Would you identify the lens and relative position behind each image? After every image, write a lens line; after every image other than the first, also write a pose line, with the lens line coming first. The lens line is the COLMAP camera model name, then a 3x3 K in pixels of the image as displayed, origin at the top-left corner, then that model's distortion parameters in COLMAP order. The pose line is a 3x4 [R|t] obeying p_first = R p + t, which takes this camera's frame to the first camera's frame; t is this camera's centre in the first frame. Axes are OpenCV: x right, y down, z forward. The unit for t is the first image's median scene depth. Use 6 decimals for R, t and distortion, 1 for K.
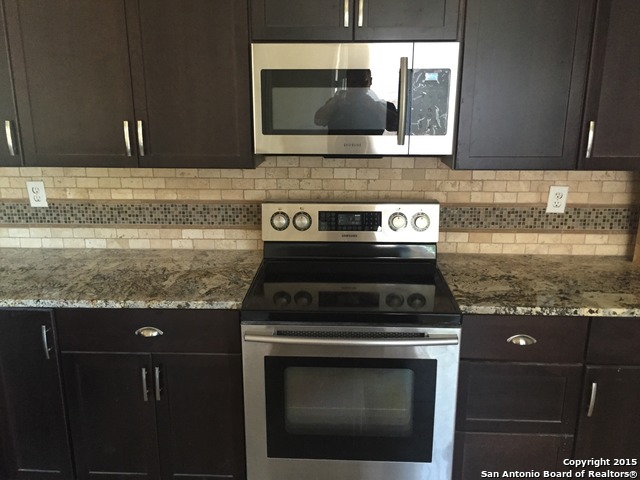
lens RADIAL K [[552.1, 0, 320.0], [0, 552.1, 240.0], [0, 0, 1]] dist [0.023801, -0.002726]
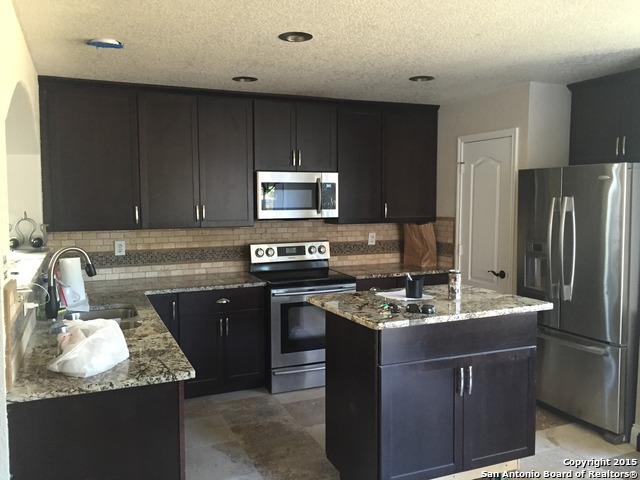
lens RADIAL K [[552.1, 0, 320.0], [0, 552.1, 240.0], [0, 0, 1]] dist [0.023801, -0.002726]
pose [[0.900061, -0.038633, 0.434049, -0.727225], [0.116492, 0.981143, -0.154235, 0.250944], [-0.419905, 0.189385, 0.887588, -0.889610]]
